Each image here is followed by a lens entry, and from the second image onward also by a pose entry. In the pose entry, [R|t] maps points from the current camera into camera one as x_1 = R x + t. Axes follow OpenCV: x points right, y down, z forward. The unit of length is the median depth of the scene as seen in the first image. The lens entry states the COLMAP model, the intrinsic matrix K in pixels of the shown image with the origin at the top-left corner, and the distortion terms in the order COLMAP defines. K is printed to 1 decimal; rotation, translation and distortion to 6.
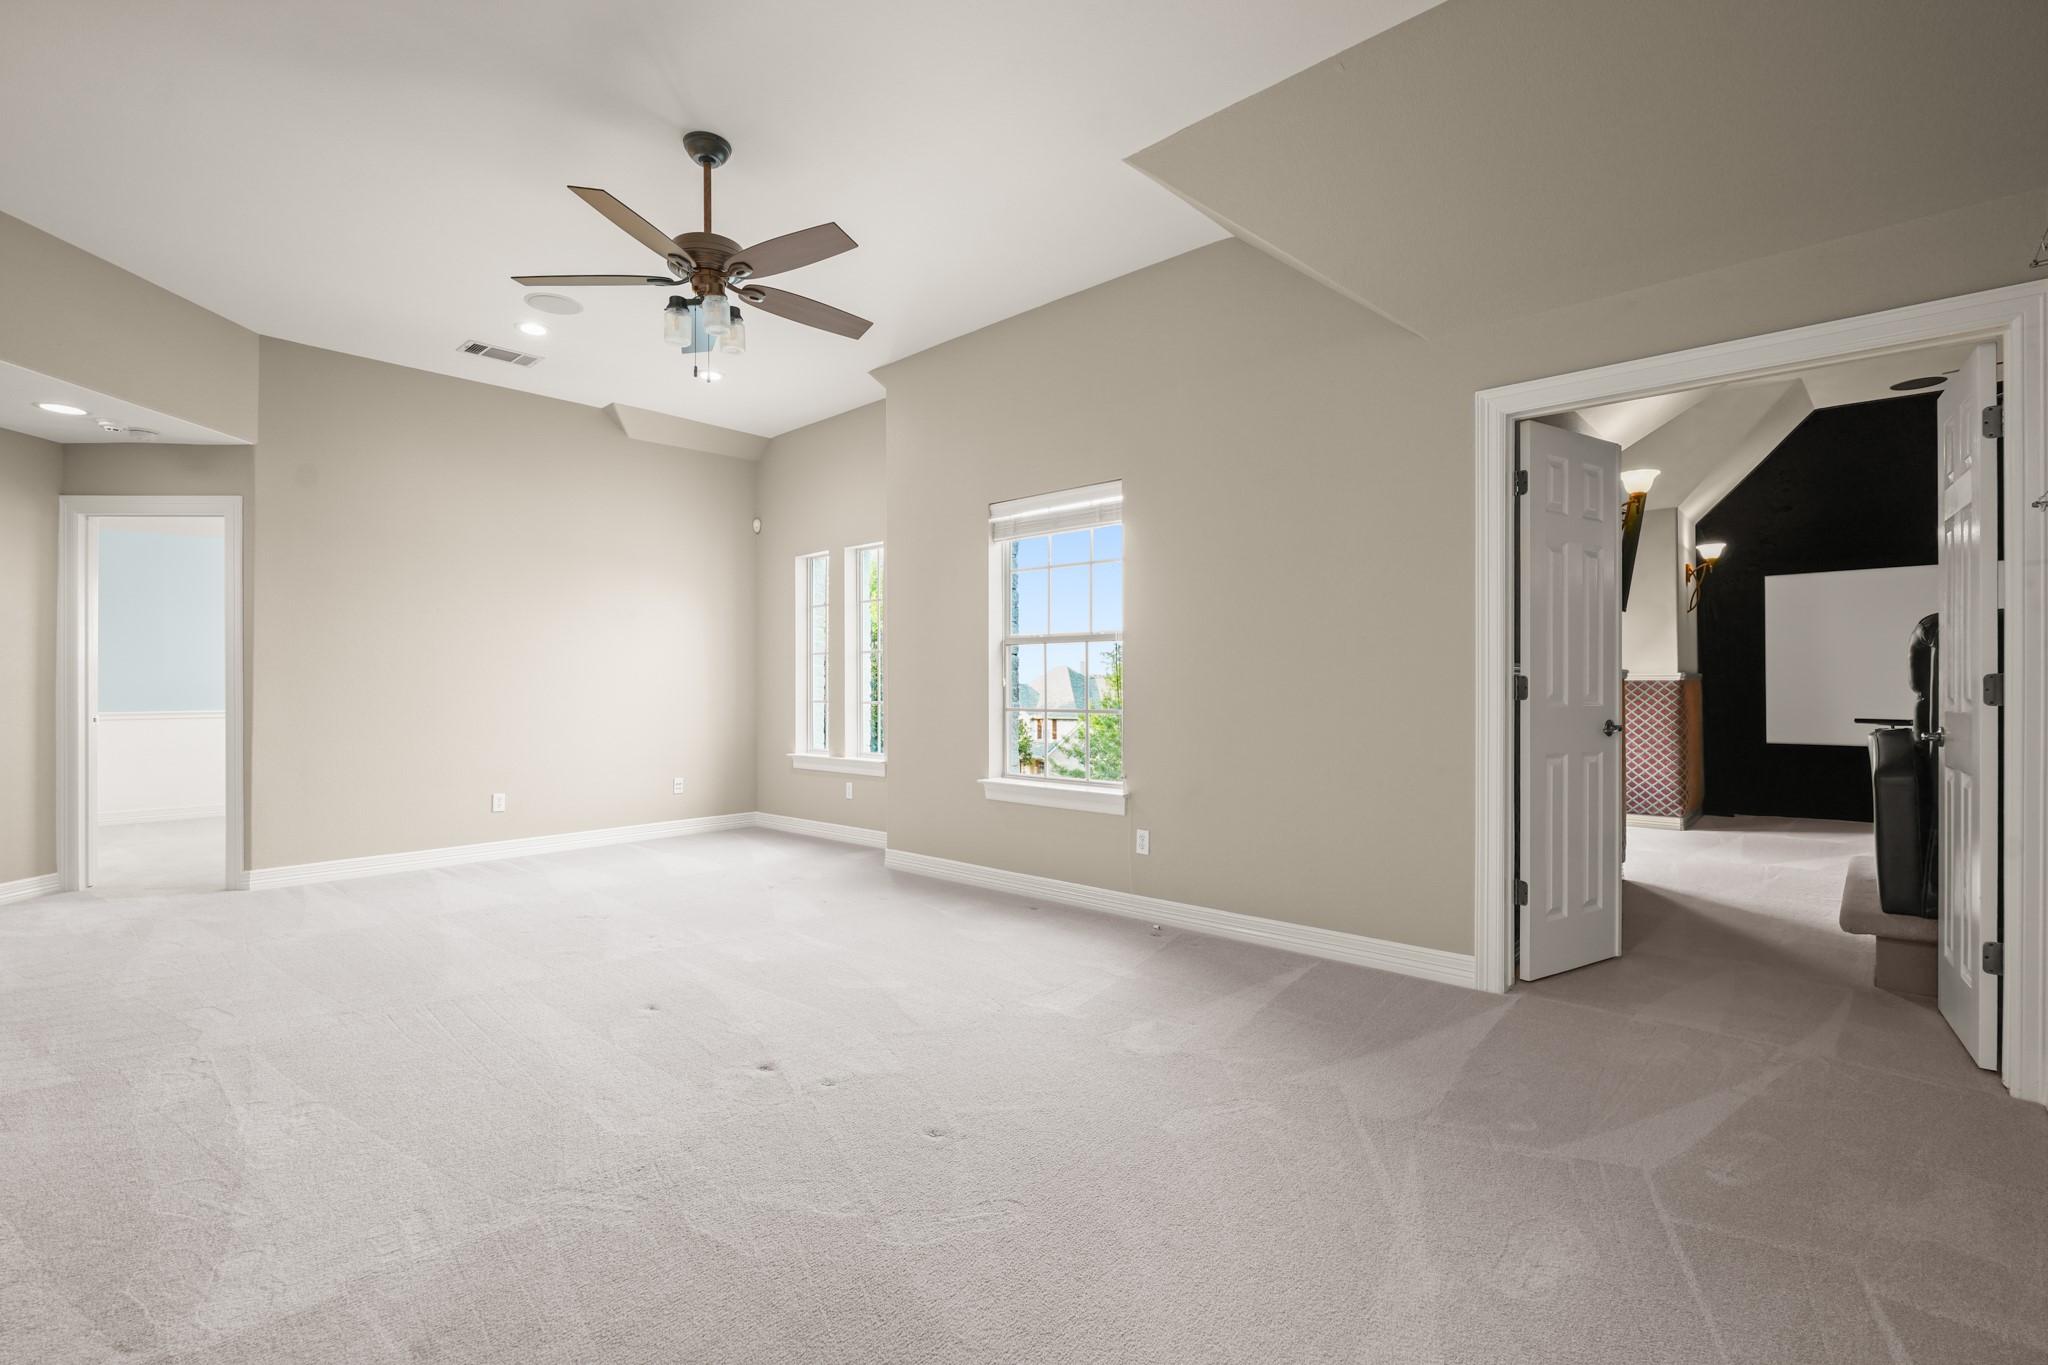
lens RADIAL K [[926.3, 0, 1031.1], [0, 926.3, 676.0], [0, 0, 1]] dist [-0.002856, 0.000023]
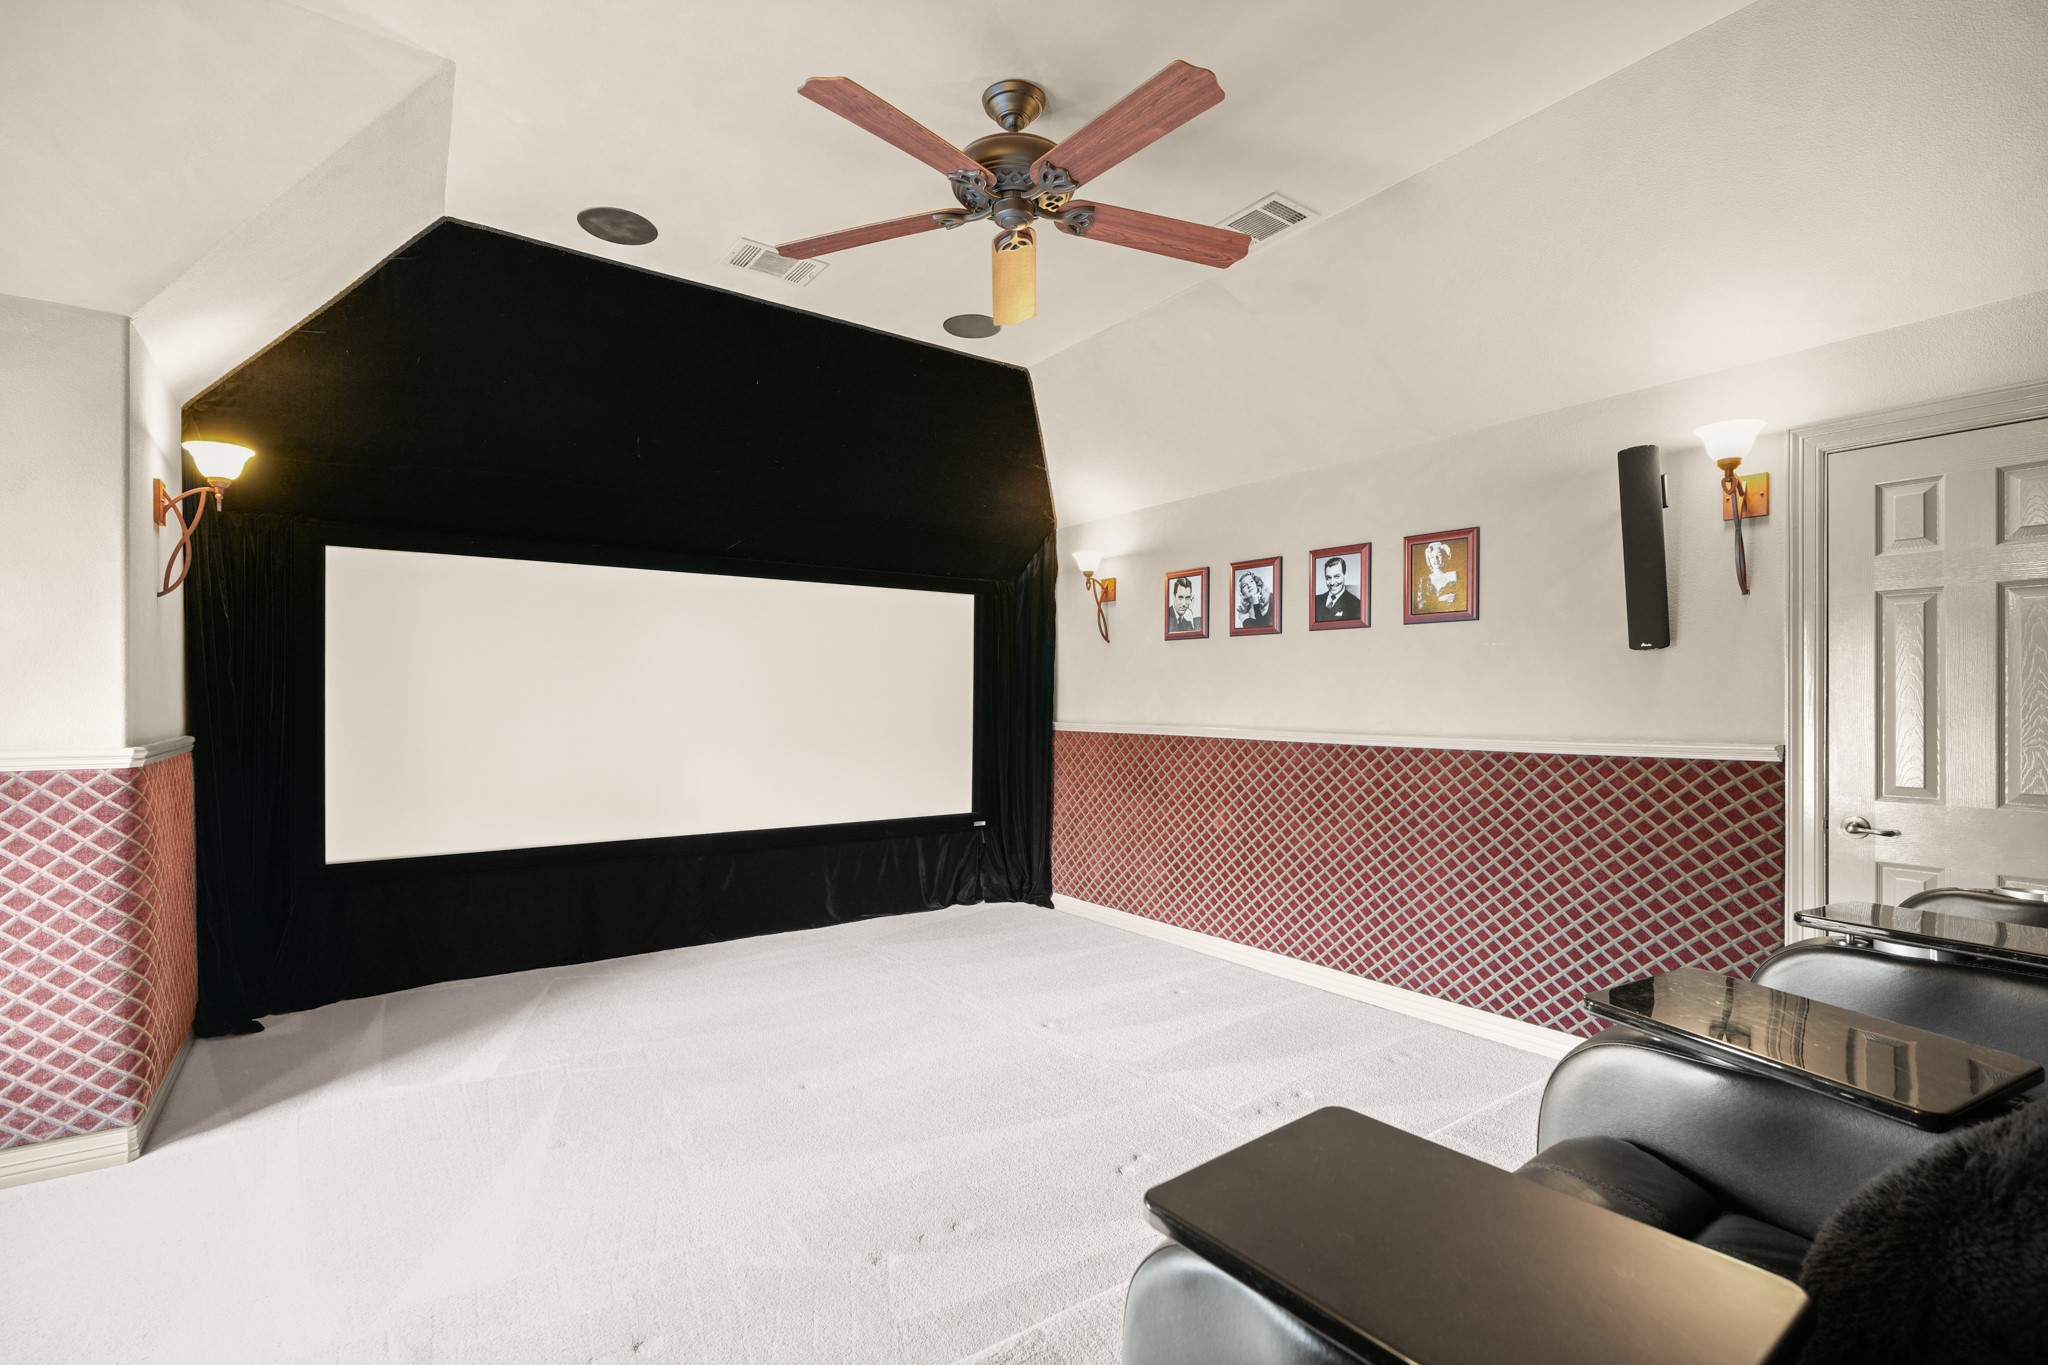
lens RADIAL K [[926.3, 0, 1033.2], [0, 926.3, 691.7], [0, 0, 1]] dist [-0.002856, 0.000023]
pose [[0.205358, 0.011558, 0.978619, 0.399103], [-0.000170, 0.999931, -0.011774, -0.022002], [-0.978687, 0.002251, 0.205346, 0.550008]]
